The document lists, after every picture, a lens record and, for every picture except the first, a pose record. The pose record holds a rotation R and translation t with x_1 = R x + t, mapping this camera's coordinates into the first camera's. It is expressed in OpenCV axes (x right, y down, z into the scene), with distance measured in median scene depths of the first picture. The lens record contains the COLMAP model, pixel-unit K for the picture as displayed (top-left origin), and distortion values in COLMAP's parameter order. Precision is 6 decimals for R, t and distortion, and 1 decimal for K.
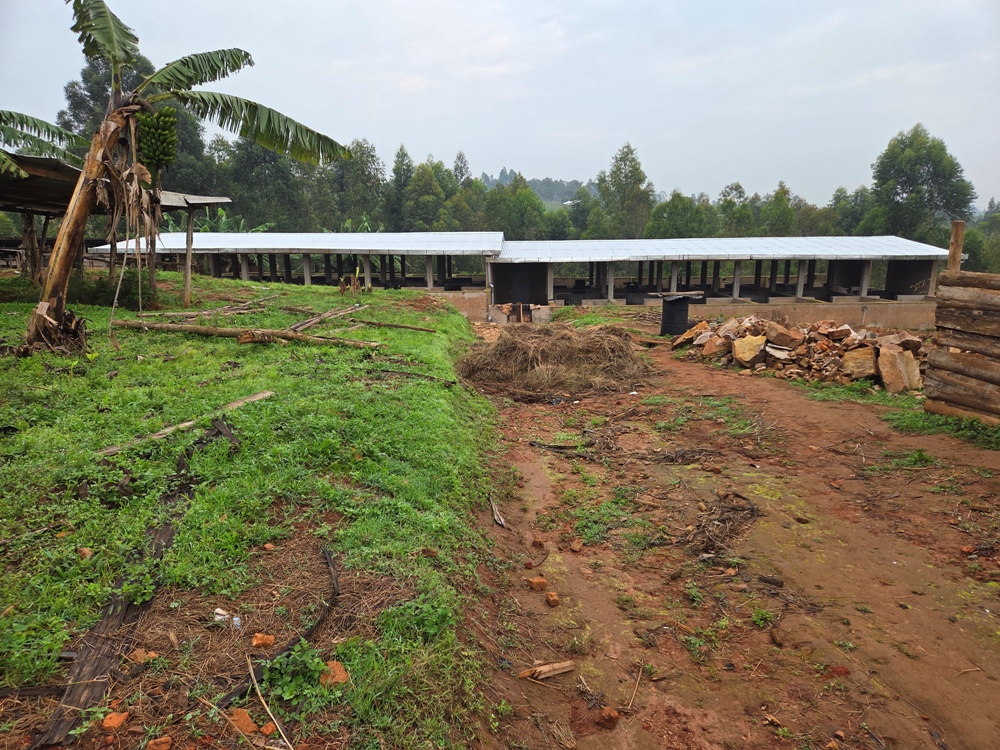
lens RADIAL K [[669.6, 0, 499.5], [0, 669.6, 380.7], [0, 0, 1]] dist [0.062109, -0.046357]
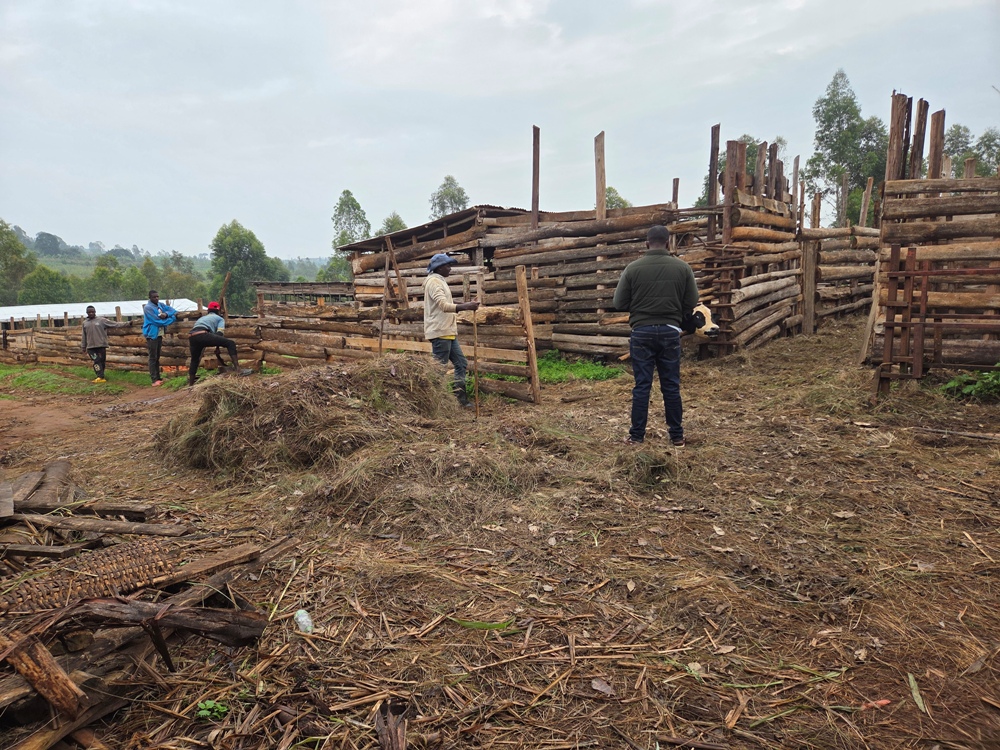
lens RADIAL K [[669.6, 0, 489.7], [0, 669.6, 379.5], [0, 0, 1]] dist [0.062109, -0.046357]
pose [[0.741793, -0.121143, 0.659597, 0.015370], [0.168453, 0.985674, -0.008413, 0.081288], [-0.649128, 0.117352, 0.751573, -0.478227]]
